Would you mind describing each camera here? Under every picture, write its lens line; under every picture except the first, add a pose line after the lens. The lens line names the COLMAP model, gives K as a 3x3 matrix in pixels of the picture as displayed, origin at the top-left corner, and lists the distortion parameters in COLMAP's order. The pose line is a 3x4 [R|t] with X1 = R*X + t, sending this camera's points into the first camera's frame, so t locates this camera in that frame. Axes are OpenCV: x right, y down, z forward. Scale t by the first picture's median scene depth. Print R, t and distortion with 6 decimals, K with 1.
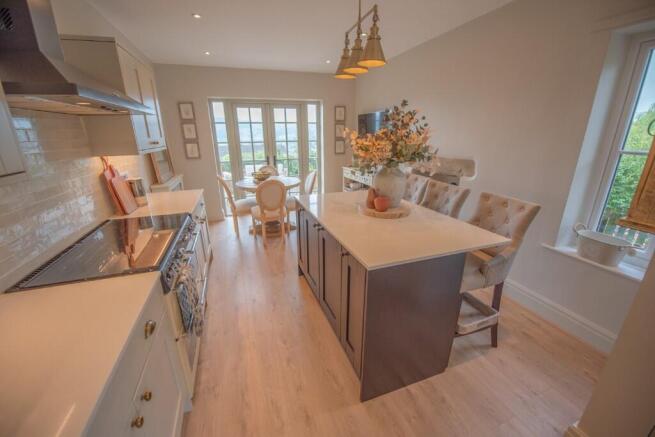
lens RADIAL K [[271.0, 0, 325.8], [0, 271.0, 218.1], [0, 0, 1]] dist [-0.019736, -0.001522]
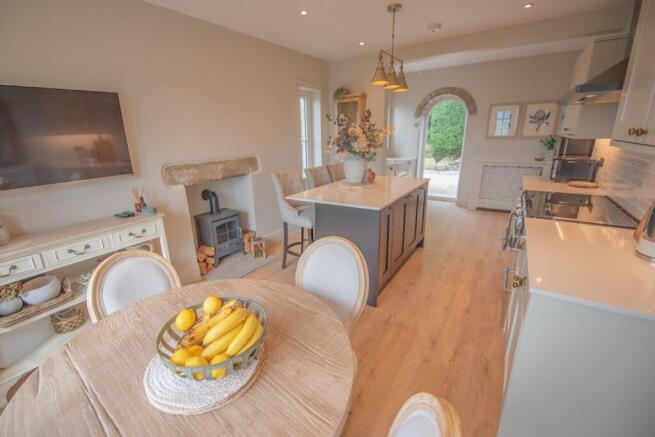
lens RADIAL K [[271.0, 0, 308.5], [0, 271.0, 221.7], [0, 0, 1]] dist [-0.019736, -0.001522]
pose [[-0.571073, -0.216187, 0.791921, -0.407006], [0.280772, 0.855077, 0.435901, -0.292055], [-0.771390, 0.471281, -0.427613, 0.998586]]
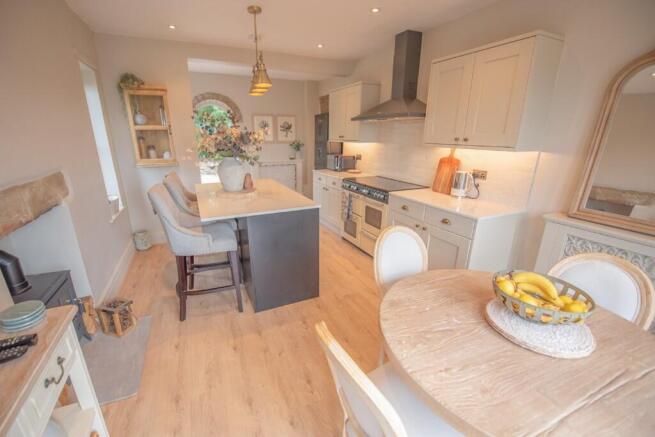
lens RADIAL K [[271.0, 0, 317.2], [0, 271.0, 230.7], [0, 0, 1]] dist [-0.019736, -0.001522]
pose [[-0.997209, 0.035809, -0.065510, -0.034731], [-0.010231, 0.803638, 0.595030, -0.345108], [0.073953, 0.594040, -0.801029, 1.143387]]
